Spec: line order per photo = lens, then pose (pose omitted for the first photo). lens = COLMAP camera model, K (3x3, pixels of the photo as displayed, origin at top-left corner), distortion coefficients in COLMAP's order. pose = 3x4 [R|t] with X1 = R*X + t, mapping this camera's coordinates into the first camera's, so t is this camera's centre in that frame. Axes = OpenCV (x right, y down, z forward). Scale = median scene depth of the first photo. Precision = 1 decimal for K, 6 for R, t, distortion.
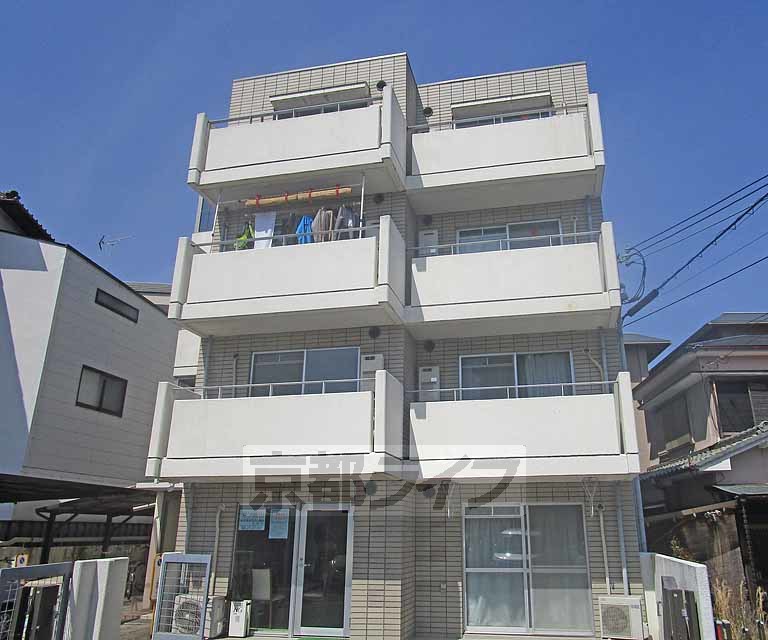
lens RADIAL K [[601.7, 0, 418.6], [0, 601.7, 317.5], [0, 0, 1]] dist [-0.017878, -0.002203]
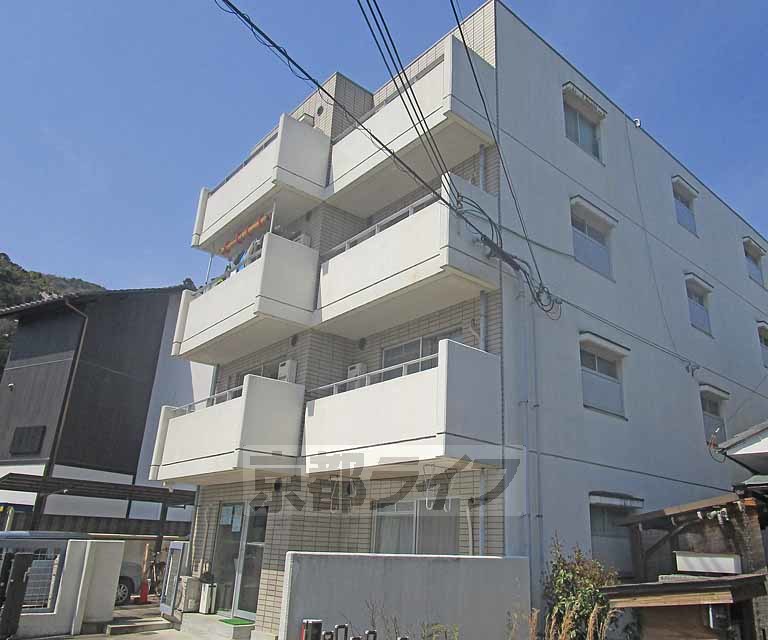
lens RADIAL K [[601.7, 0, 418.6], [0, 601.7, 317.5], [0, 0, 1]] dist [-0.017878, -0.002203]
pose [[0.808930, -0.181551, -0.559170, 0.729113], [0.164349, 0.983037, -0.081414, 0.111126], [0.564466, -0.026040, 0.825046, 0.249005]]
